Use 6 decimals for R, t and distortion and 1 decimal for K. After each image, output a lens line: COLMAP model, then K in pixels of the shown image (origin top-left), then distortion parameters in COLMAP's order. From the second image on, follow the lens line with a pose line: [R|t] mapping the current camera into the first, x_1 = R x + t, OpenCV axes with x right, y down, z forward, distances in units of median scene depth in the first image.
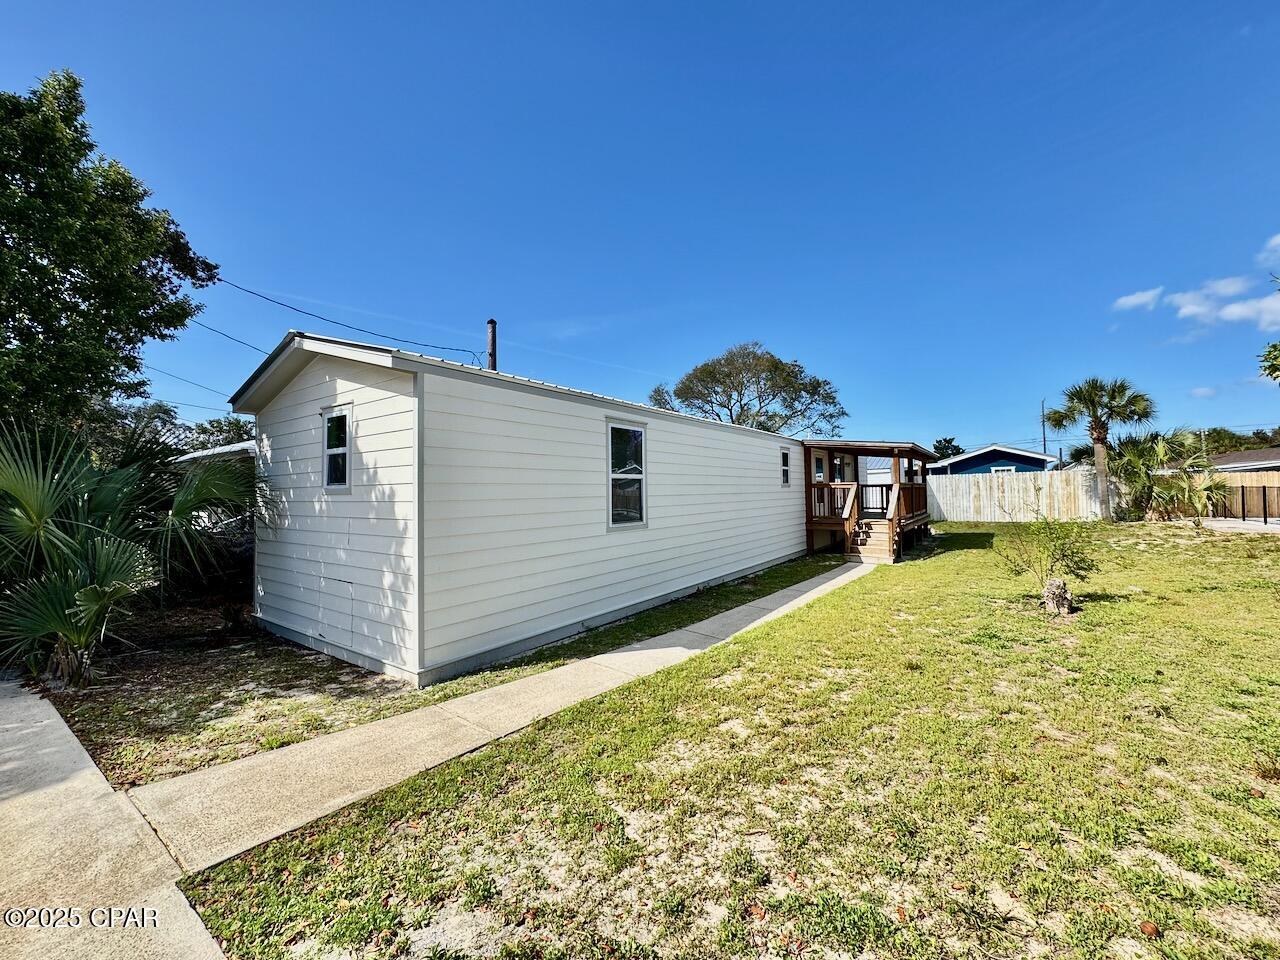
lens RADIAL K [[512.3, 0, 638.8], [0, 512.3, 476.9], [0, 0, 1]] dist [-0.003014, 0.000303]
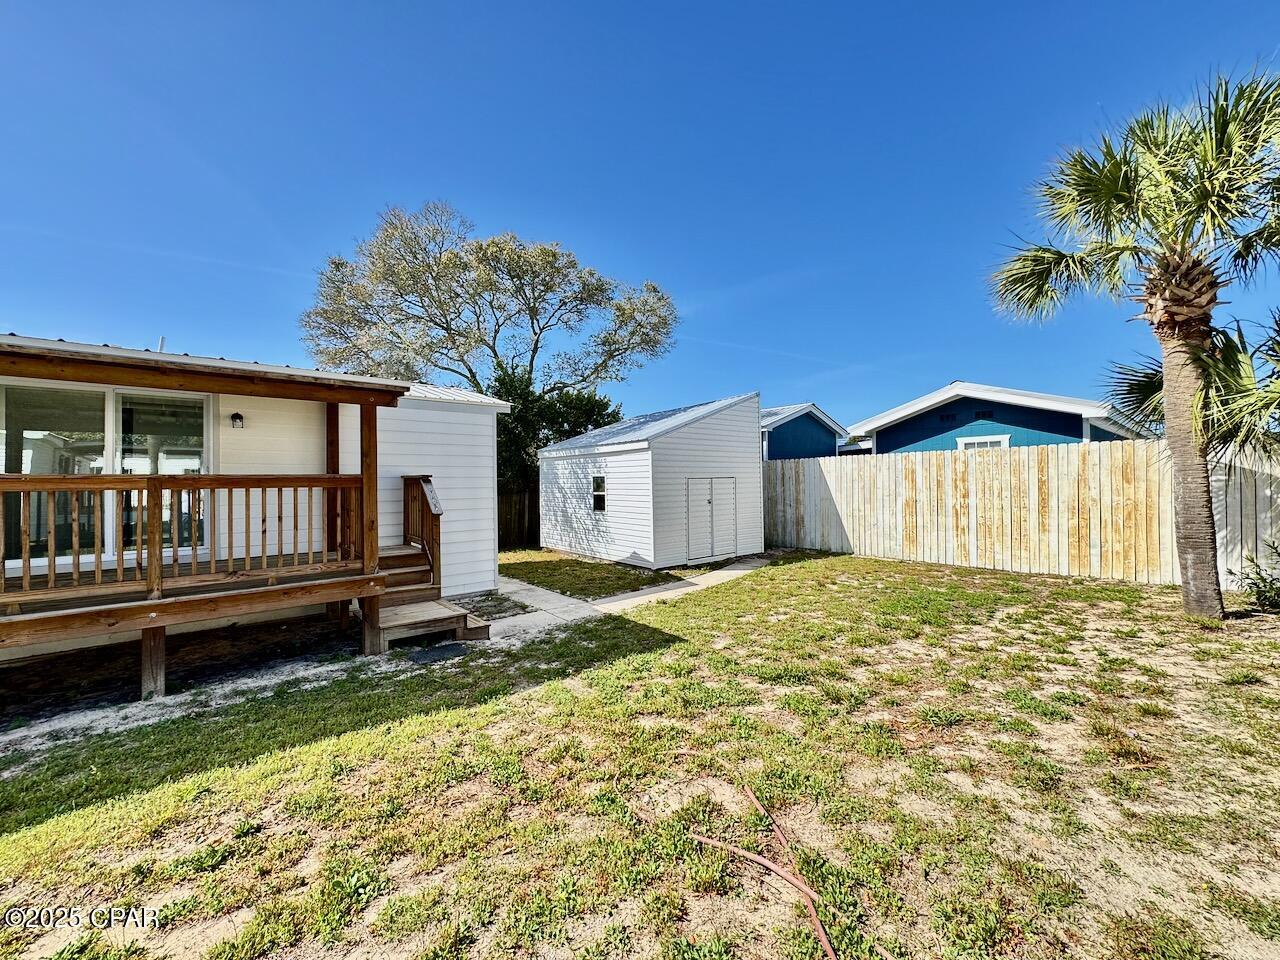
lens RADIAL K [[512.3, 0, 643.2], [0, 512.3, 480.6], [0, 0, 1]] dist [-0.003014, 0.000303]
pose [[0.968623, 0.013520, -0.248166, 0.597290], [-0.004313, 0.999283, 0.037609, 0.003252], [0.248497, -0.035359, 0.967987, 0.566175]]
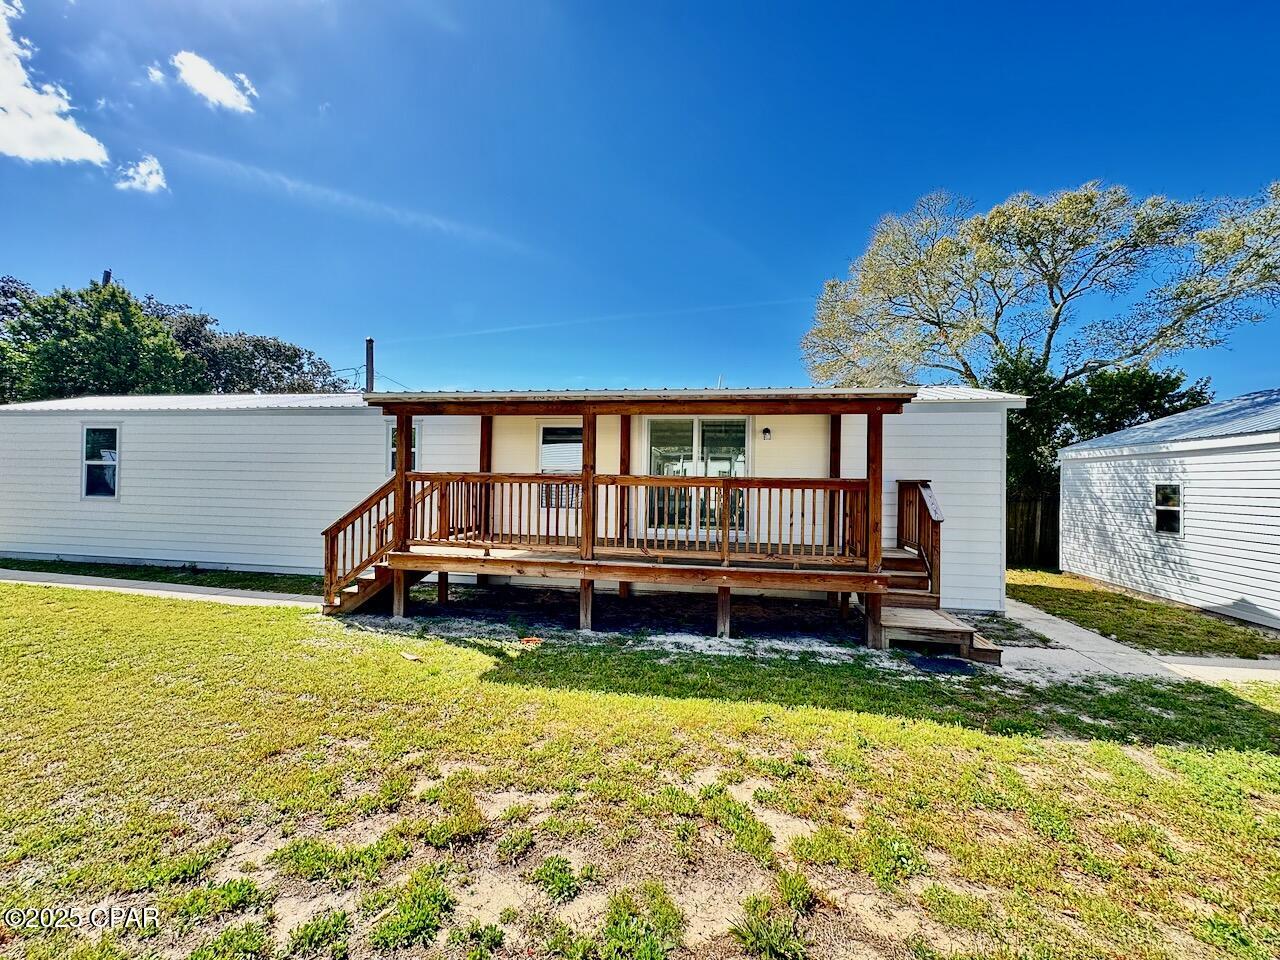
lens RADIAL K [[512.3, 0, 636.1], [0, 512.3, 479.0], [0, 0, 1]] dist [-0.003014, 0.000303]
pose [[0.431385, 0.026512, -0.901778, 0.592981], [0.003815, 0.999506, 0.031210, 0.001615], [0.902160, -0.016904, 0.431071, 0.549530]]
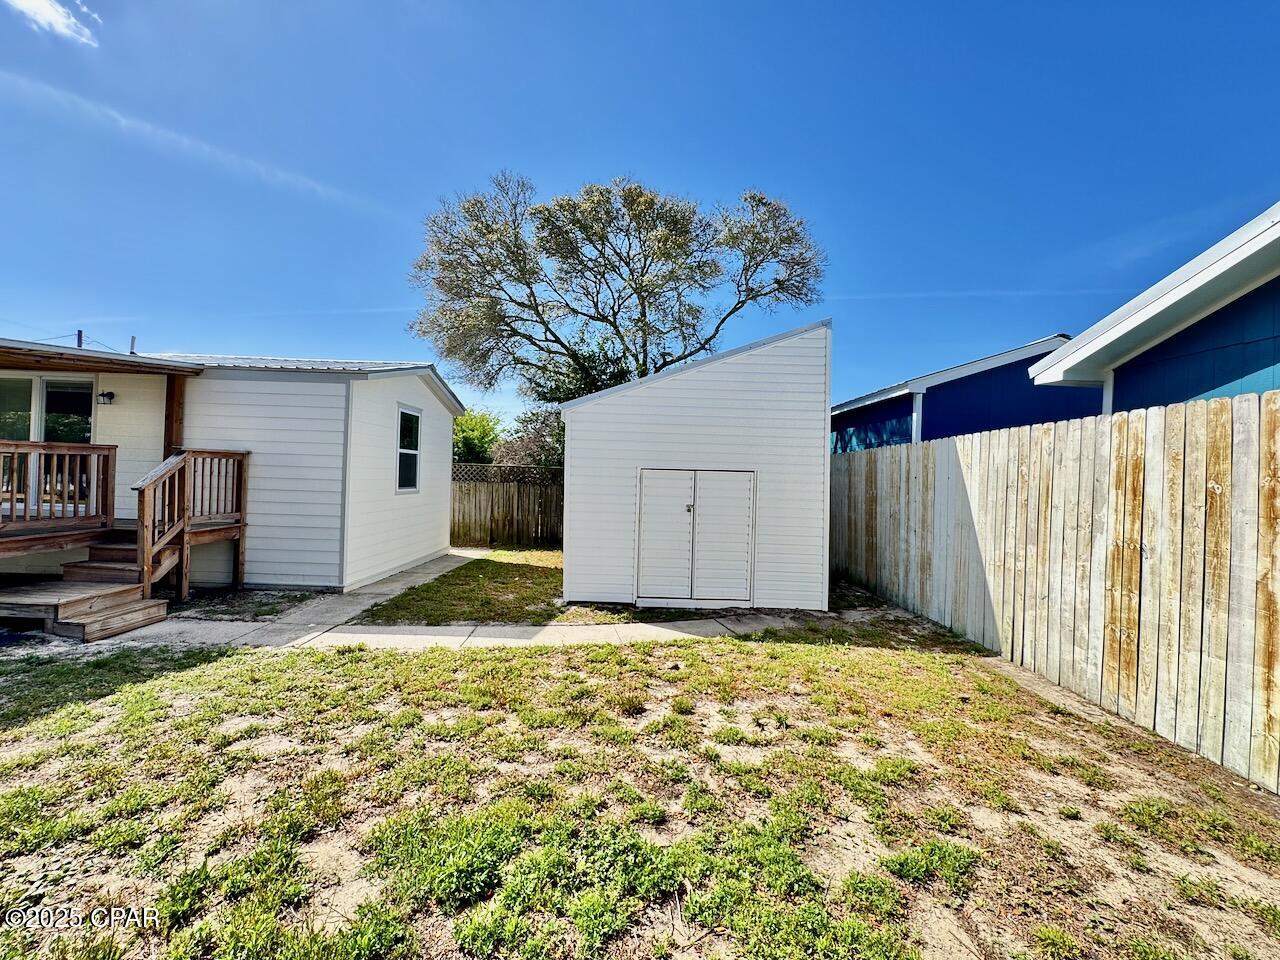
lens RADIAL K [[512.3, 0, 641.4], [0, 512.3, 478.6], [0, 0, 1]] dist [-0.003014, 0.000303]
pose [[0.577043, 0.045277, -0.815458, 0.764761], [-0.019391, 0.998940, 0.041743, 0.012118], [0.816484, -0.008275, 0.577309, 0.861469]]
